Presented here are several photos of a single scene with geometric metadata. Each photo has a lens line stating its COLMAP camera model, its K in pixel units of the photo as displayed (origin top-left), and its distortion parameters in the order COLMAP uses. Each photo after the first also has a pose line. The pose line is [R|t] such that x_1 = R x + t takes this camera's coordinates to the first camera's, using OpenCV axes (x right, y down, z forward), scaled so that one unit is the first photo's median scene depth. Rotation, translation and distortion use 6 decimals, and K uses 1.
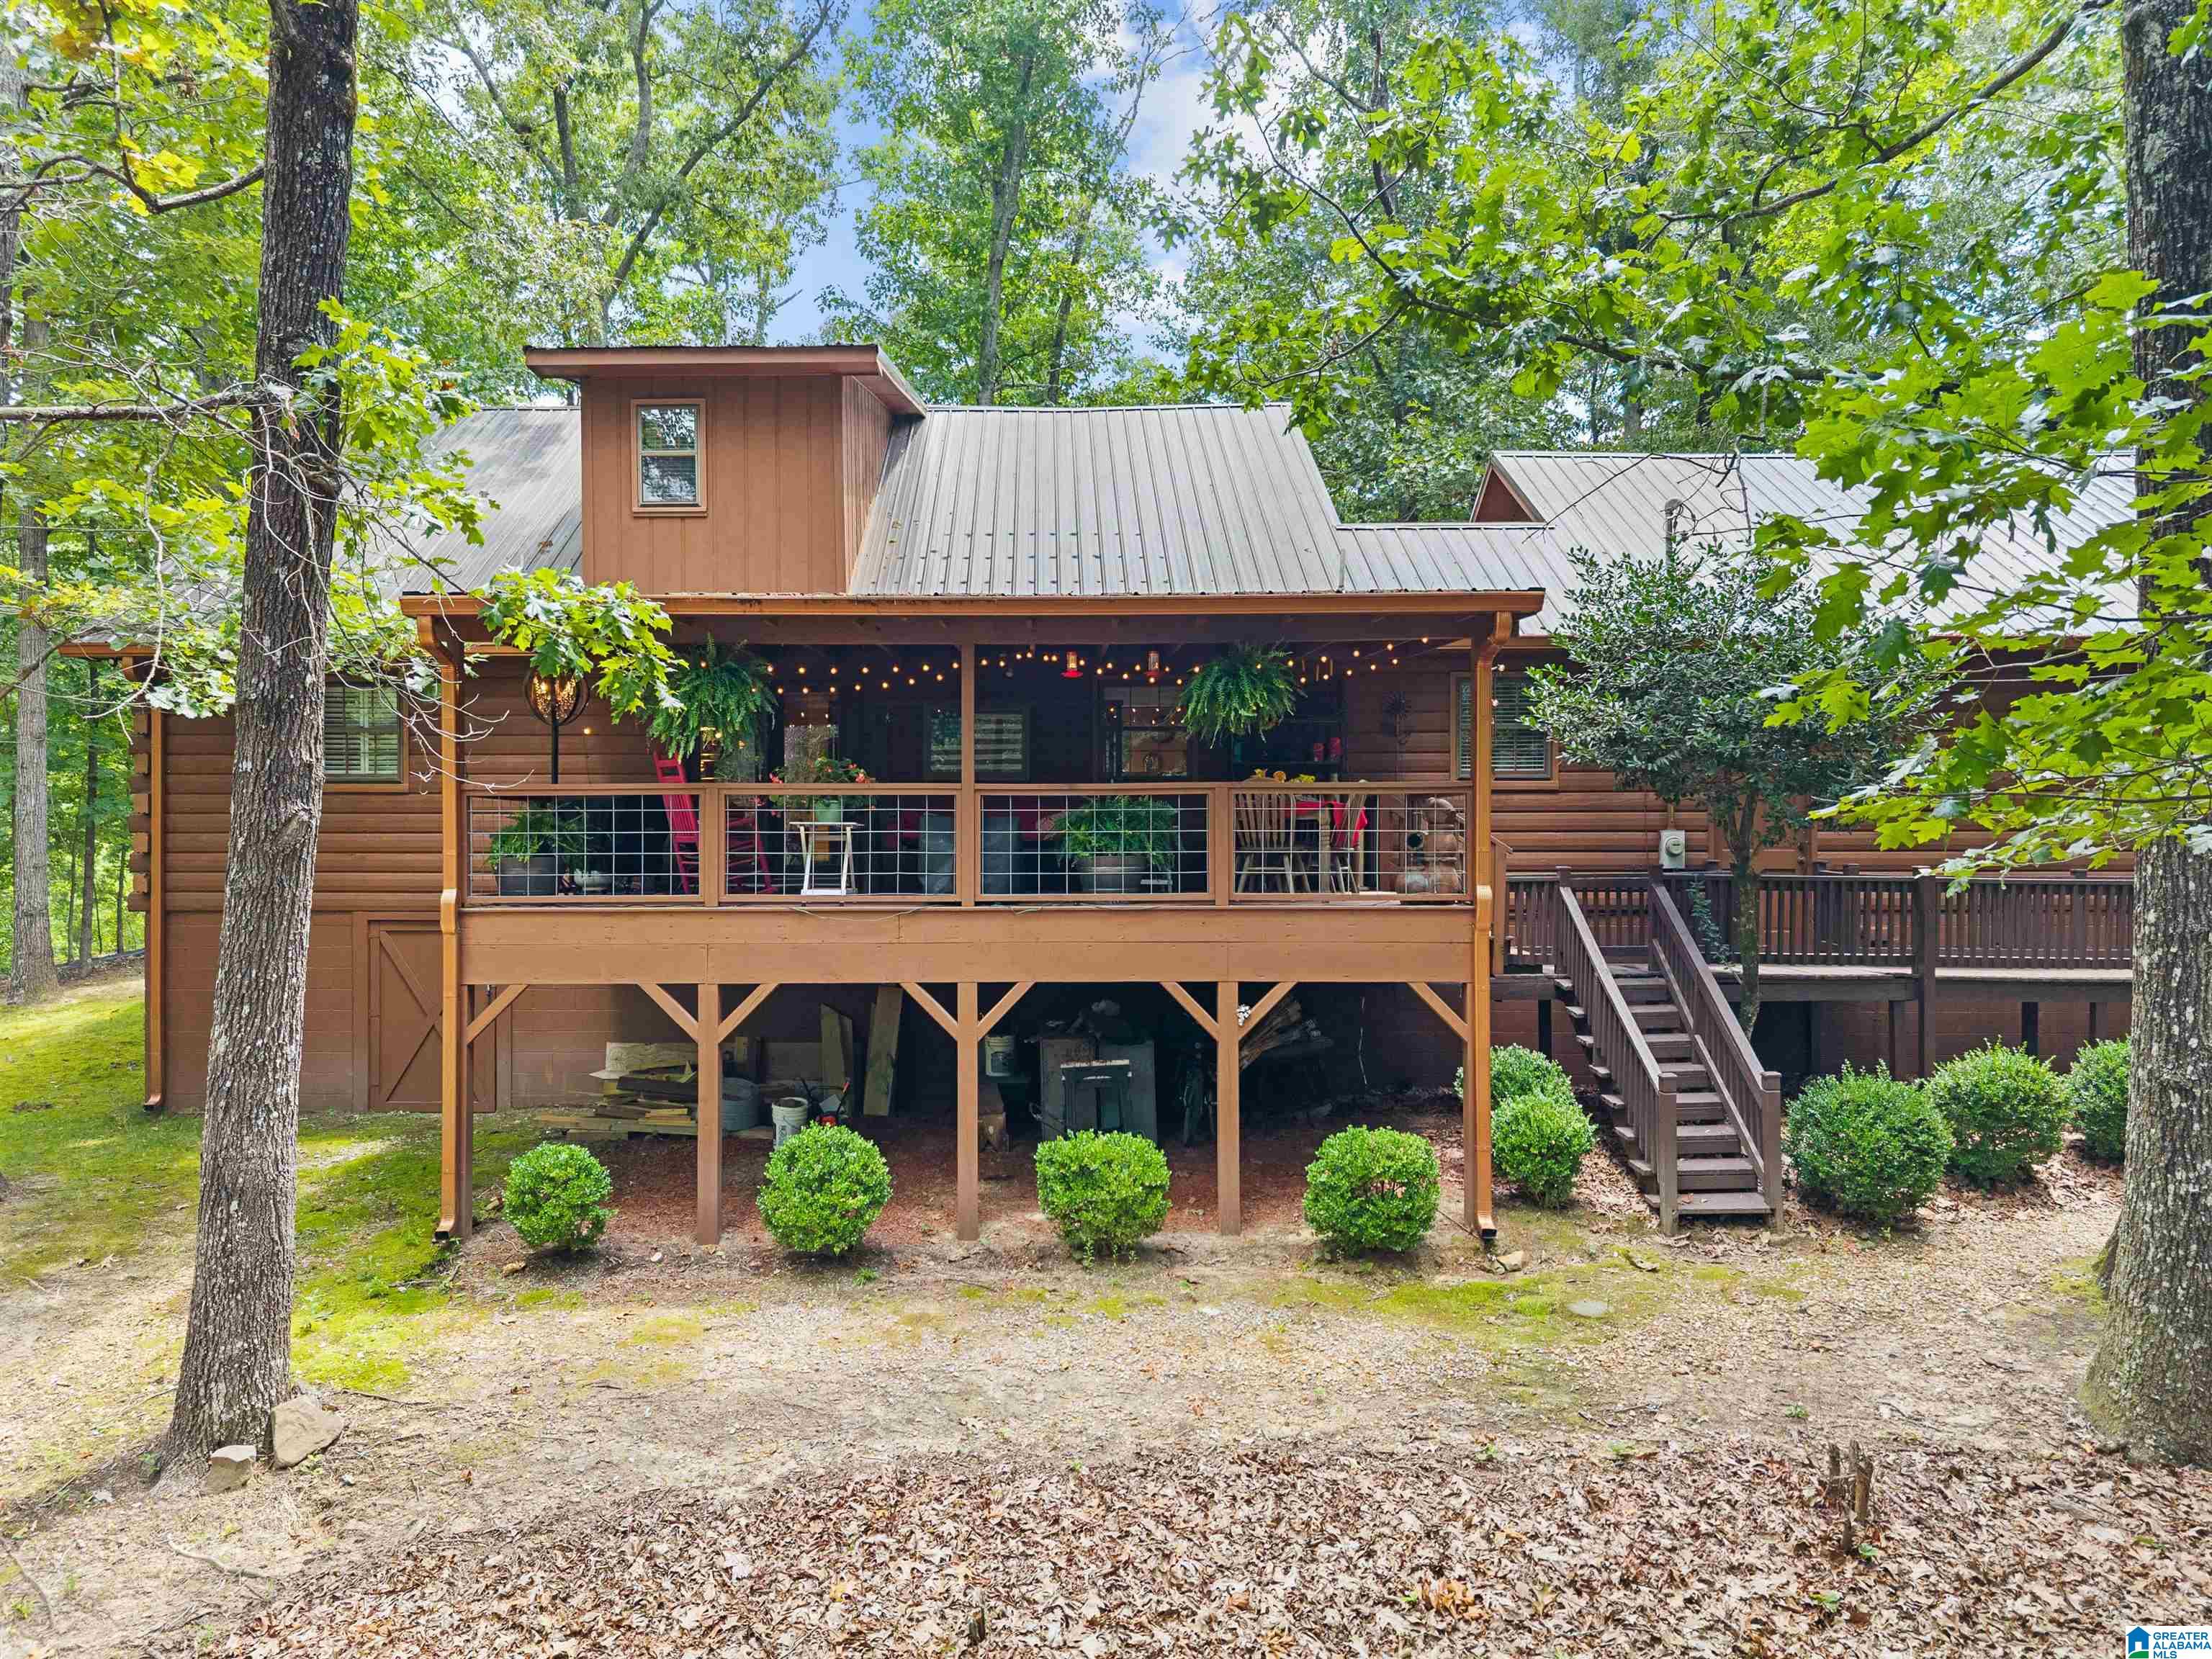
lens RADIAL K [[1572.6, 0, 1106.0], [0, 1572.6, 829.5], [0, 0, 1]] dist [0.002786, -0.002238]
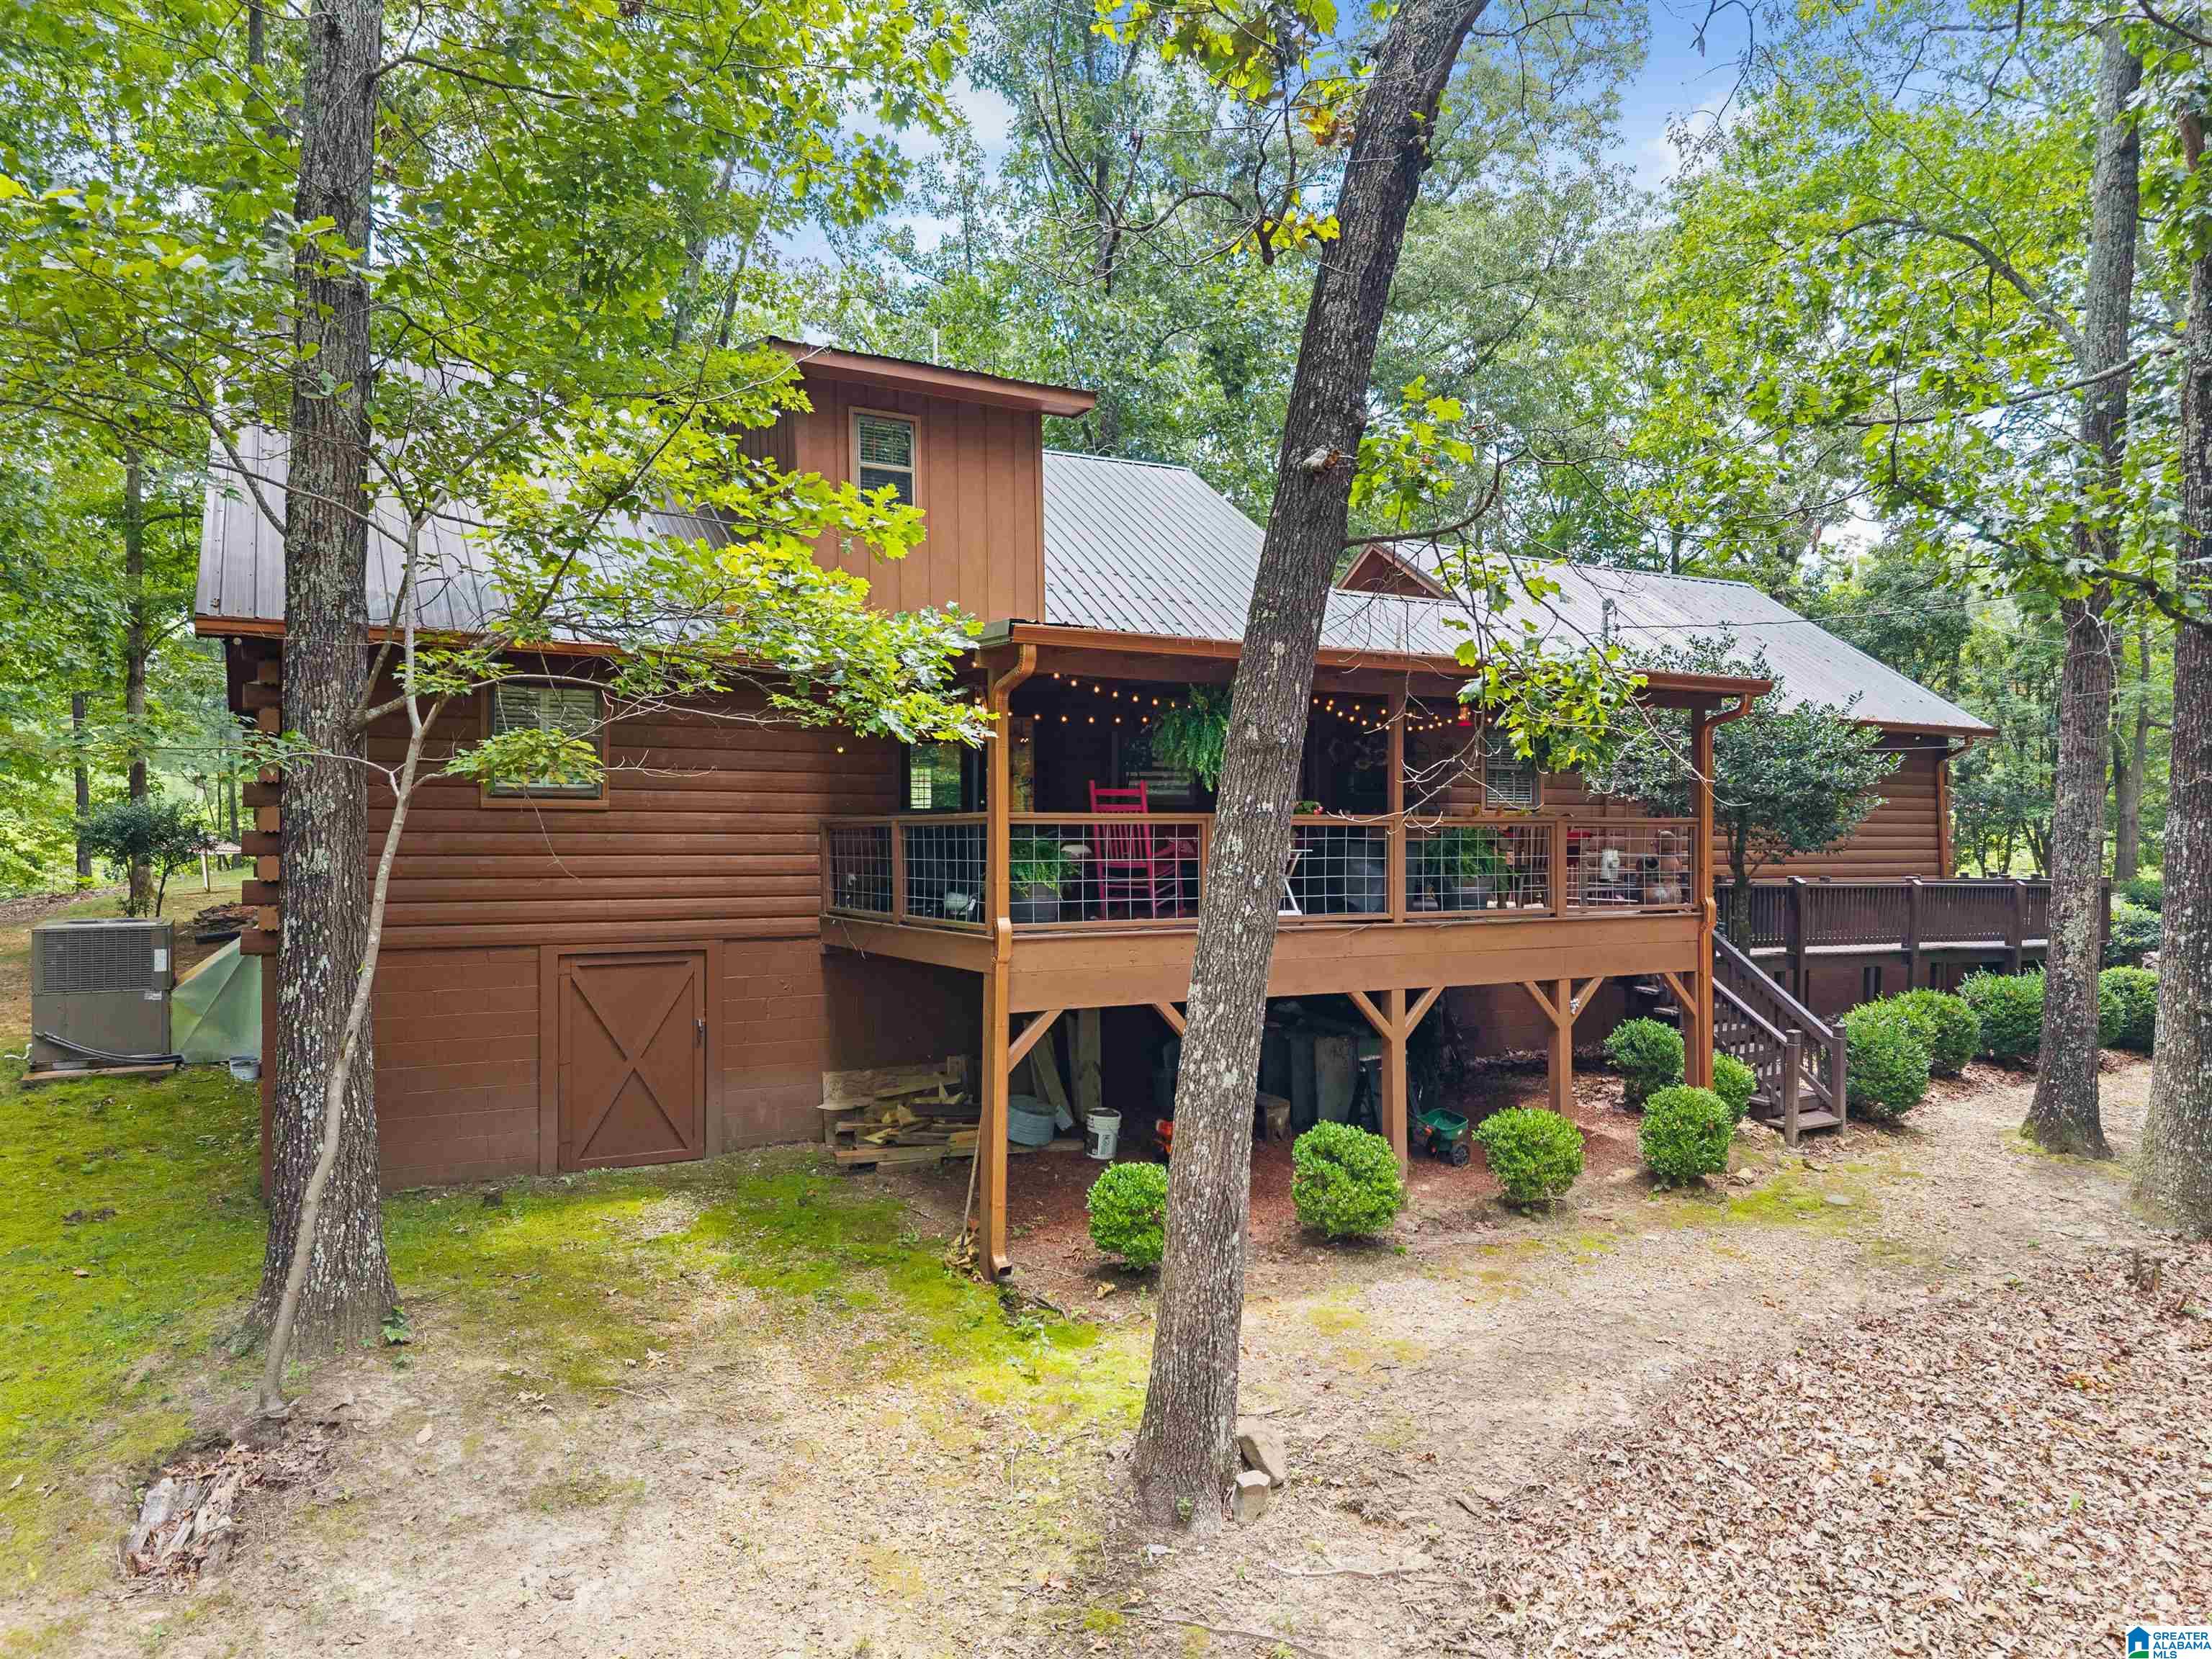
lens RADIAL K [[1525.3, 0, 1106.0], [0, 1525.3, 829.5], [0, 0, 1]] dist [-0.000653, -0.001970]
pose [[0.863980, 0.003871, 0.503512, -0.839256], [-0.004915, 0.999988, 0.000745, -0.019316], [-0.503503, -0.003119, 0.863988, 0.143550]]
